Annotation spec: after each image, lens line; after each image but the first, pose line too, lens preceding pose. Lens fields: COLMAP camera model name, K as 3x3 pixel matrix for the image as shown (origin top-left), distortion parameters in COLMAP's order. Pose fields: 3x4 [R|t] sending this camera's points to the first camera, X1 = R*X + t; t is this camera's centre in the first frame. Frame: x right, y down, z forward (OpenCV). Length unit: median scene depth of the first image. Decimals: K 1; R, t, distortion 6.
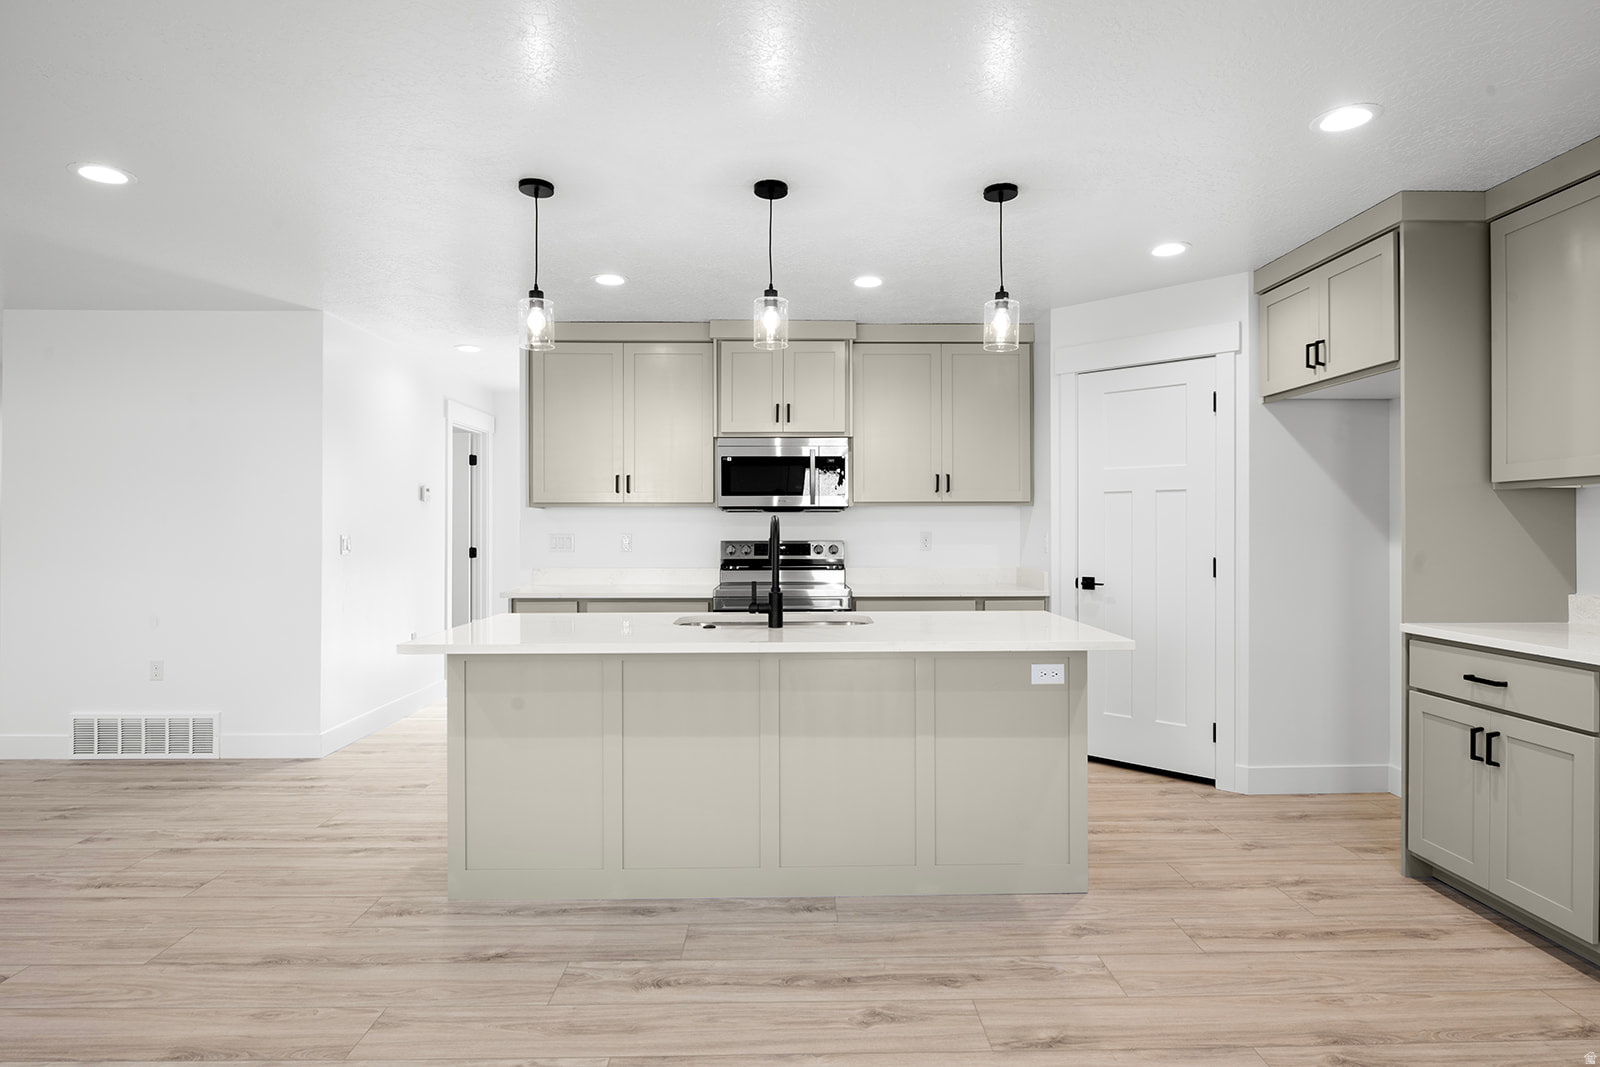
lens RADIAL K [[888.8, 0, 799.0], [0, 888.8, 525.0], [0, 0, 1]] dist [0.001518, -0.000887]
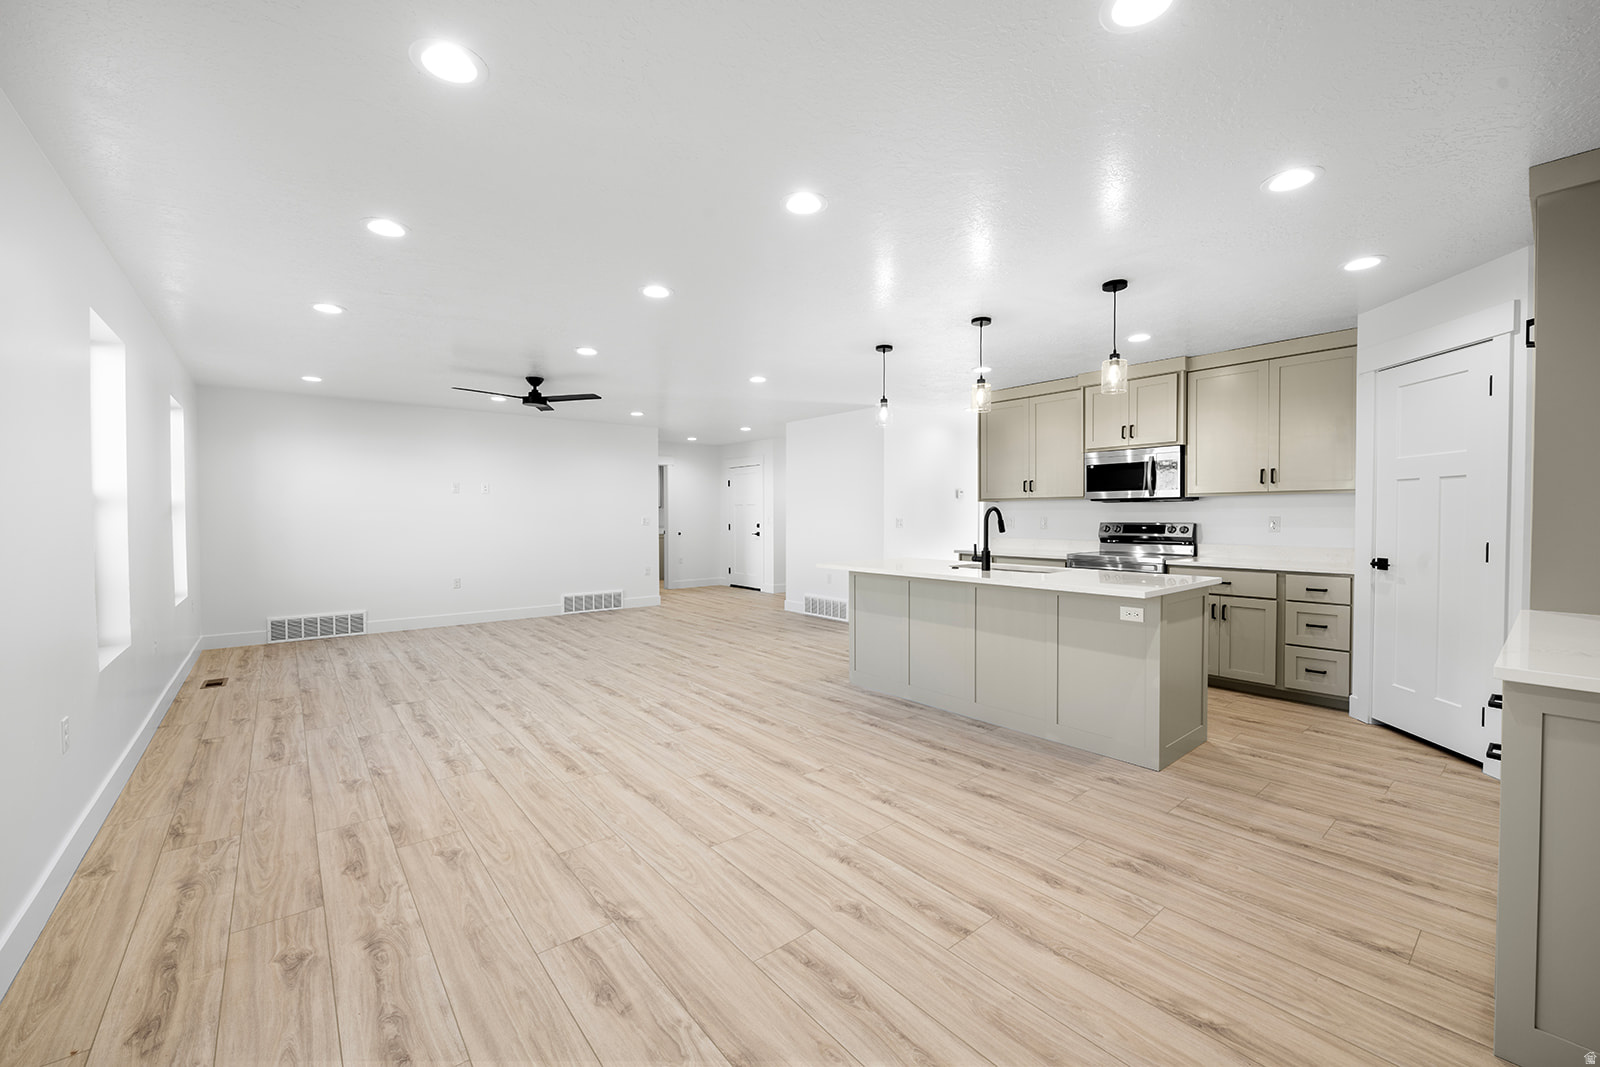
lens RADIAL K [[648.6, 0, 800.2], [0, 648.6, 526.0], [0, 0, 1]] dist [0.018109, -0.000200]
pose [[0.617709, 0.013649, -0.786288, 0.667784], [0.004044, 0.999781, 0.020532, -0.000575], [0.786396, -0.015862, 0.617519, -0.073455]]
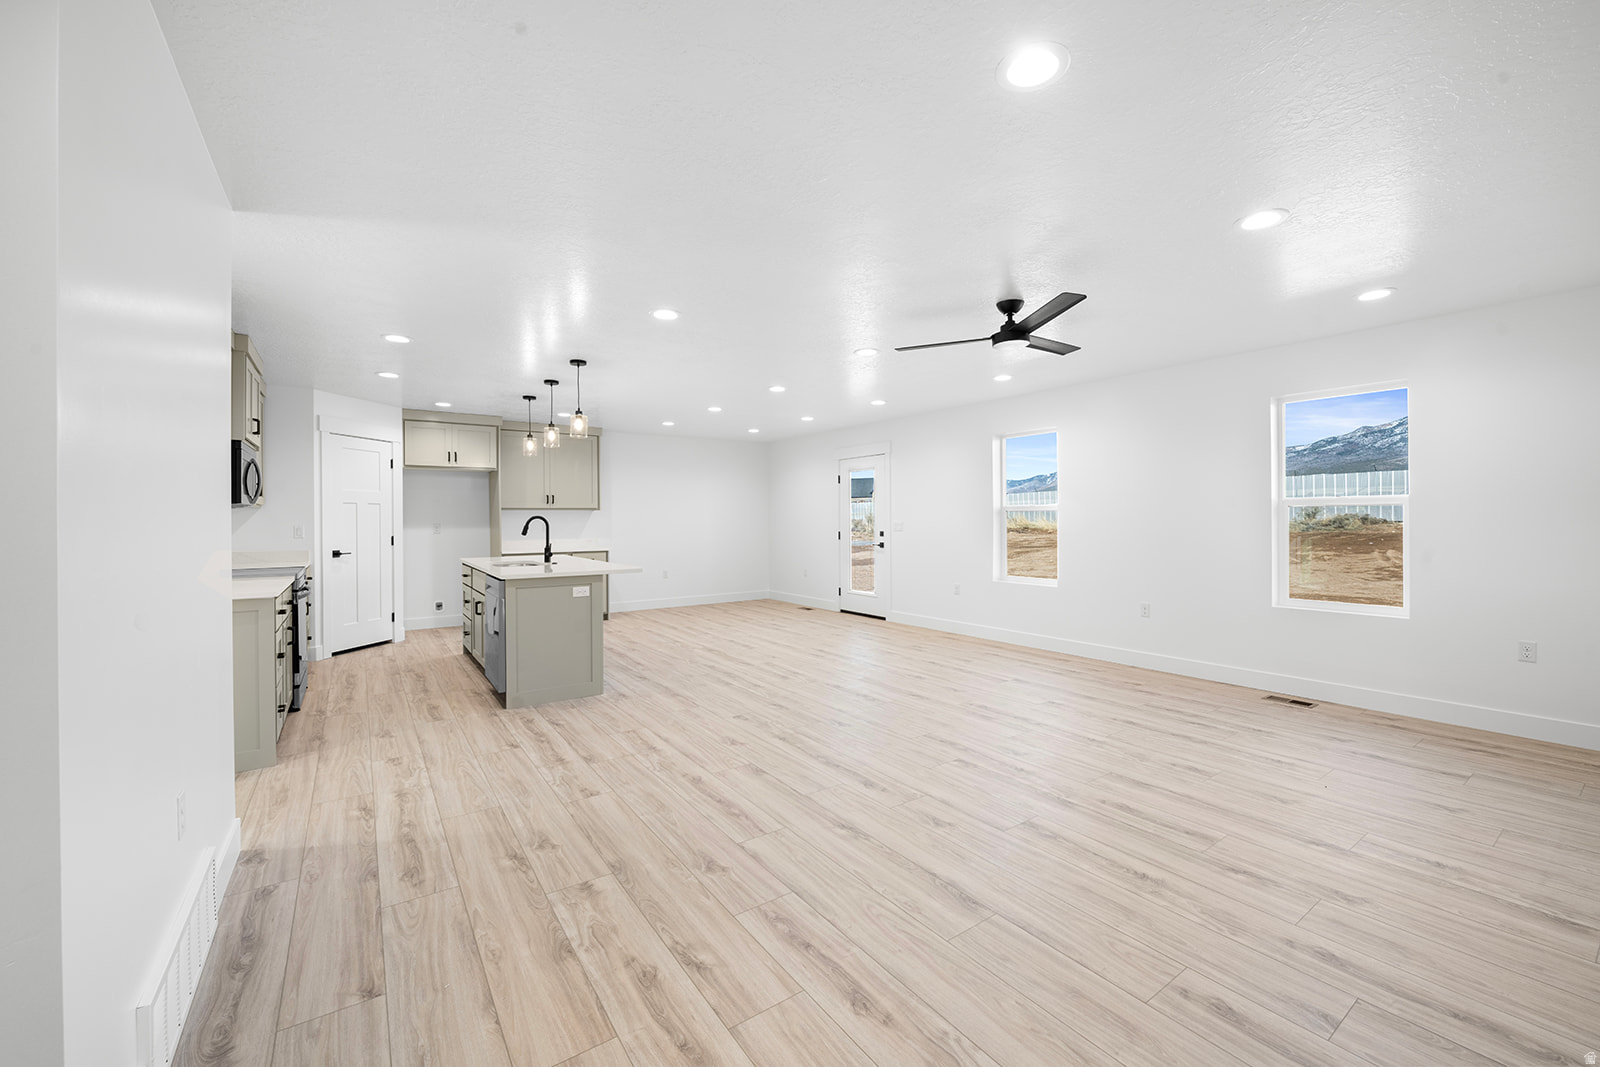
lens RADIAL K [[648.6, 0, 798.1], [0, 648.6, 517.7], [0, 0, 1]] dist [0.018109, -0.000200]
pose [[-0.561317, 0.006840, 0.827572, -1.648805], [0.003534, 0.999977, -0.005868, 0.005703], [-0.827593, -0.000370, -0.561328, 1.254974]]
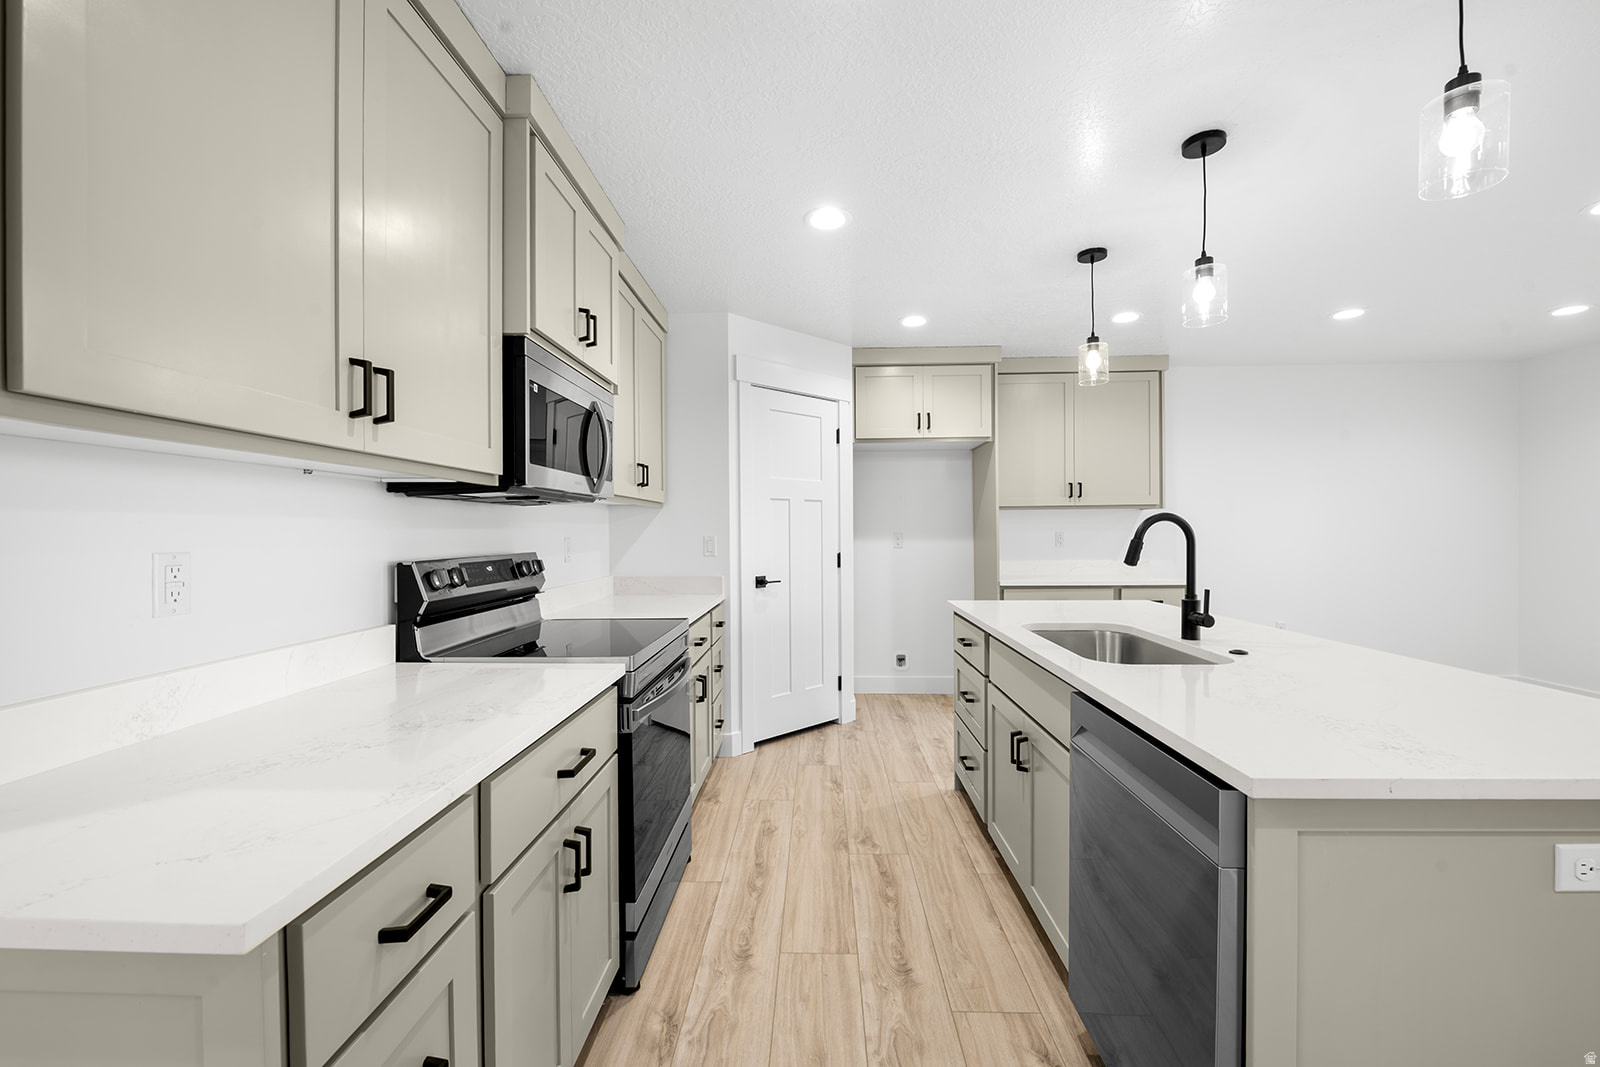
lens RADIAL K [[648.6, 0, 787.2], [0, 648.6, 532.5], [0, 0, 1]] dist [0.018109, -0.000200]
pose [[0.064804, -0.001258, 0.997897, -0.601685], [0.003890, 0.999992, 0.001008, 0.005775], [-0.997890, 0.003816, 0.064808, 1.182992]]
